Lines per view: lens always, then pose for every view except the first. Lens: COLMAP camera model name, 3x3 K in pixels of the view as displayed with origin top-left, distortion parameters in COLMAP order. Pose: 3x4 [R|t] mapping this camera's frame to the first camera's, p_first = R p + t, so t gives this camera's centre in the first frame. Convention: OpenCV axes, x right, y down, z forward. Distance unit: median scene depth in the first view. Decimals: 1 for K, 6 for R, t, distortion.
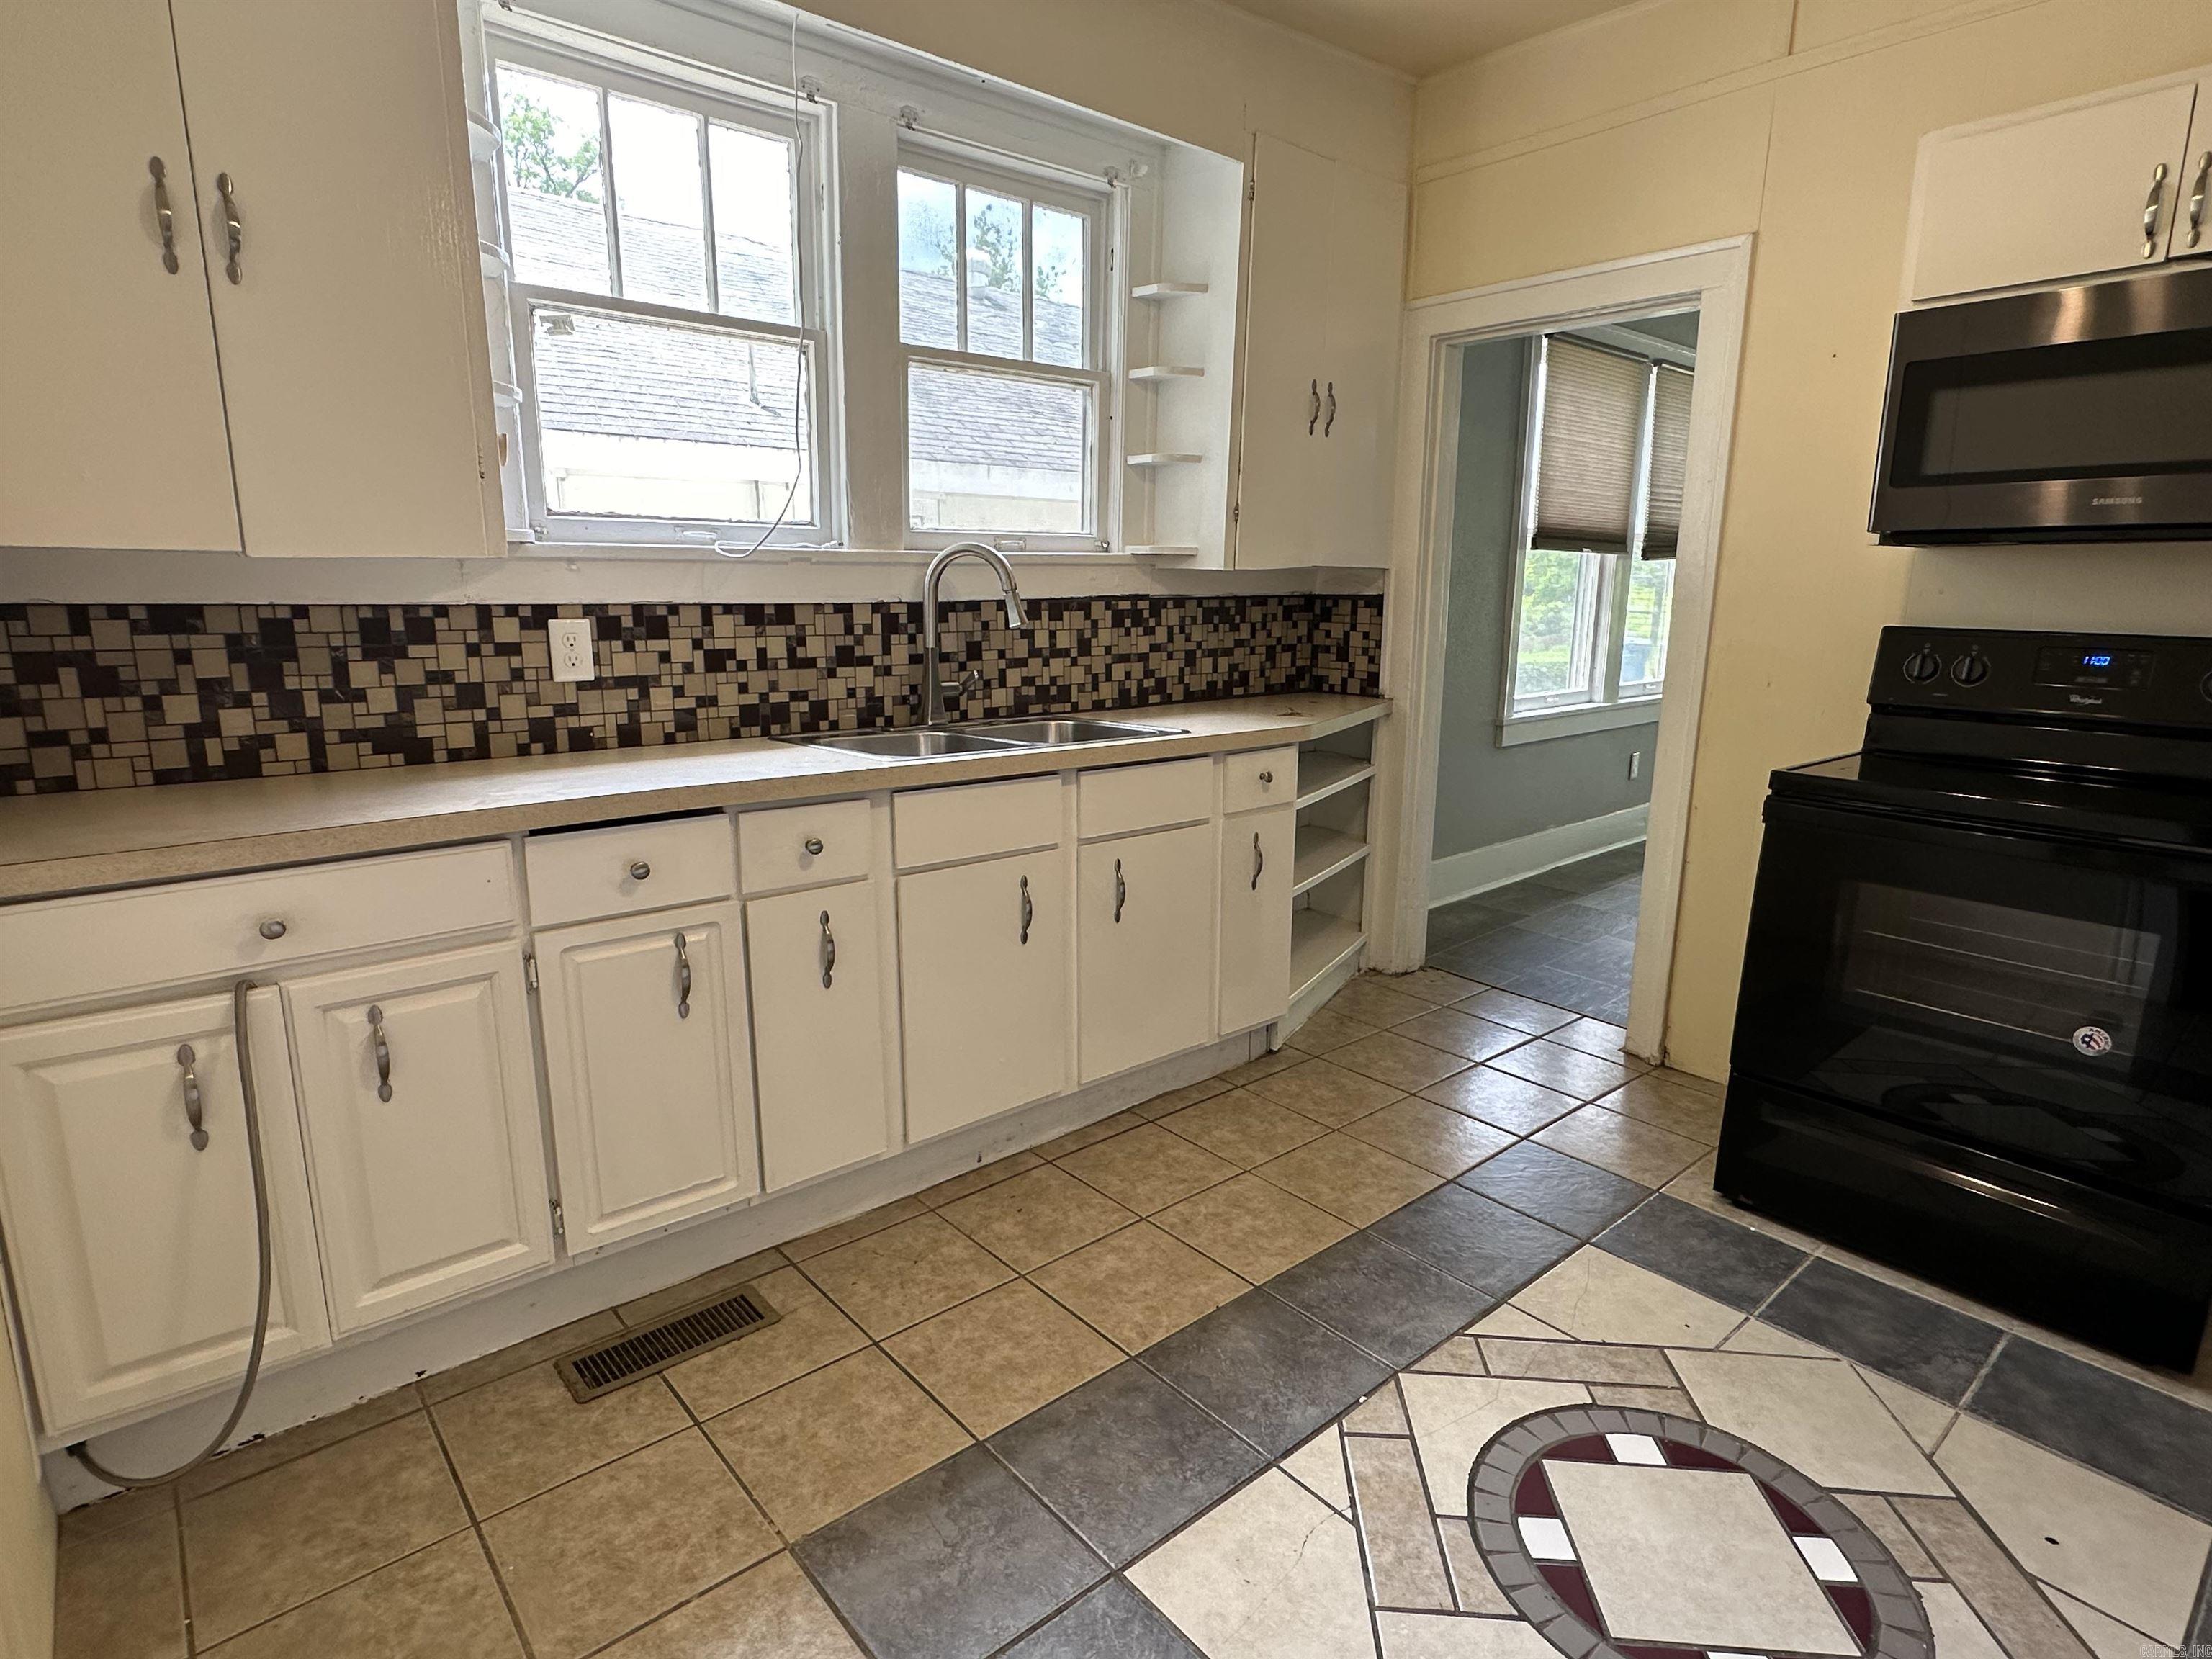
lens RADIAL K [[1164.1, 0, 1095.9], [0, 1164.1, 831.1], [0, 0, 1]] dist [-0.004935, -0.000163]
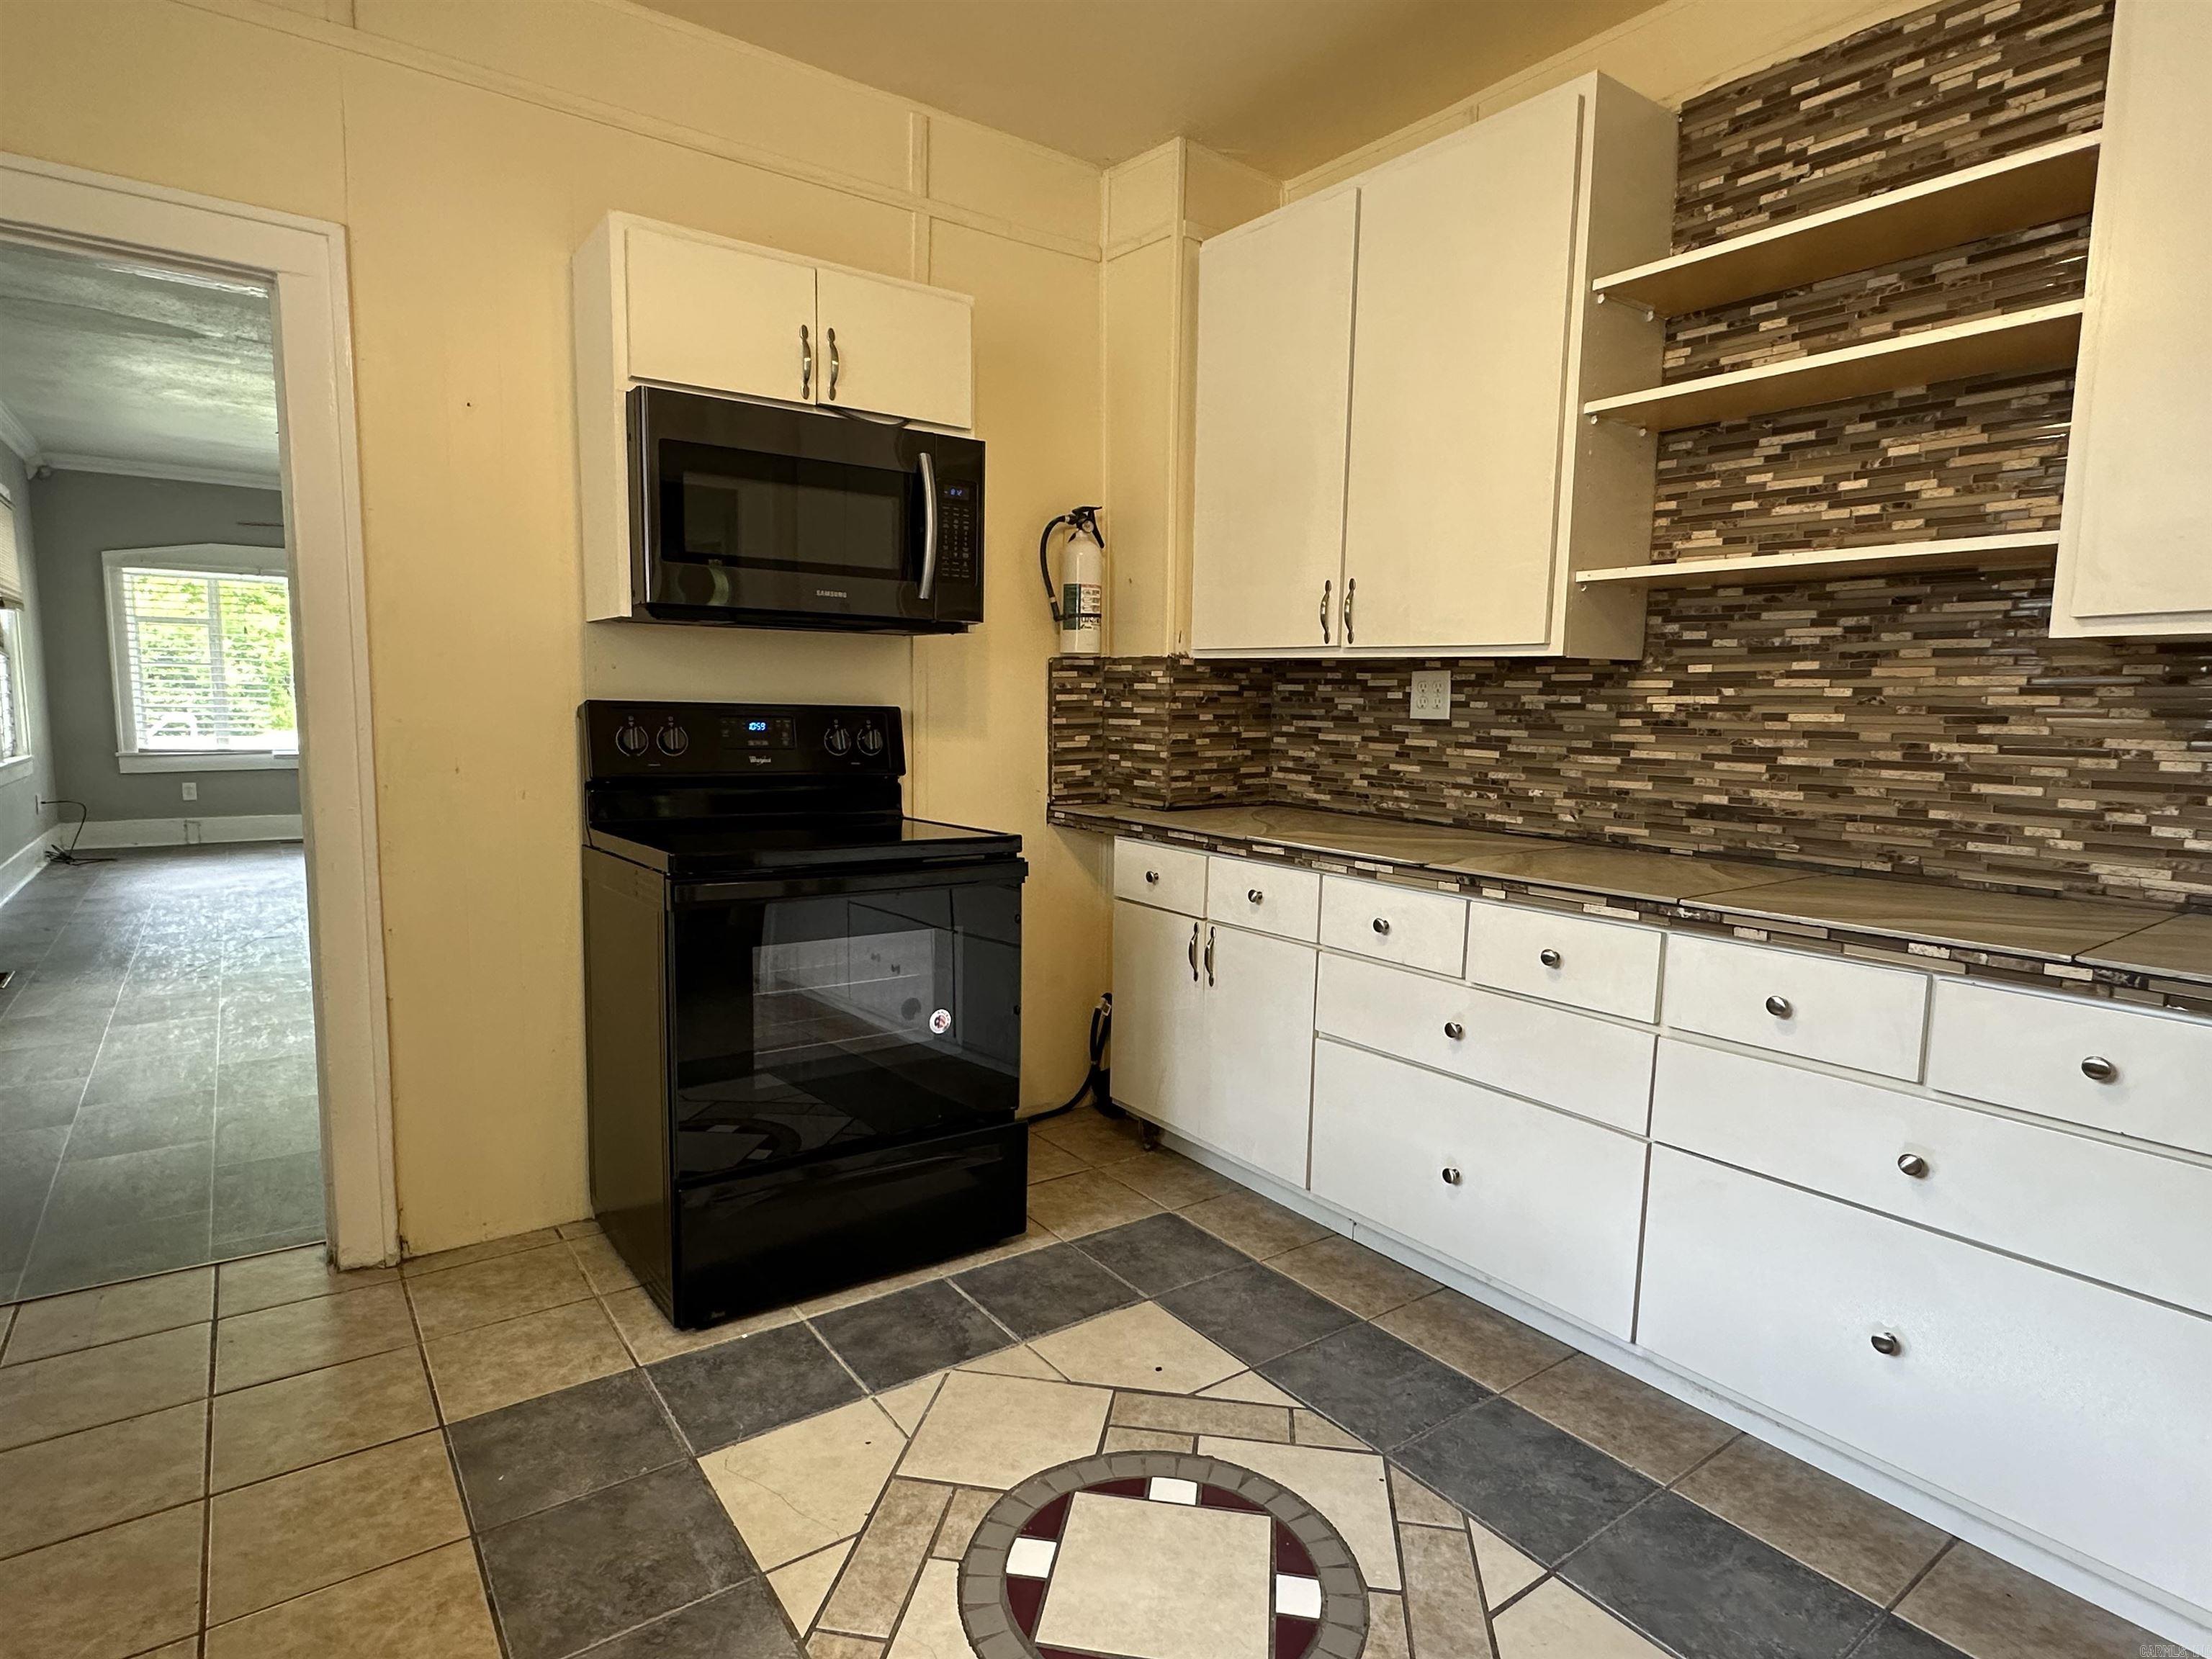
lens RADIAL K [[1164.1, 0, 1103.2], [0, 1164.1, 838.3], [0, 0, 1]] dist [-0.004935, -0.000163]
pose [[0.074581, -0.120050, 0.989962, -0.348338], [0.189583, 0.976329, 0.104114, -0.109344], [-0.979028, 0.179915, 0.095575, 0.664702]]
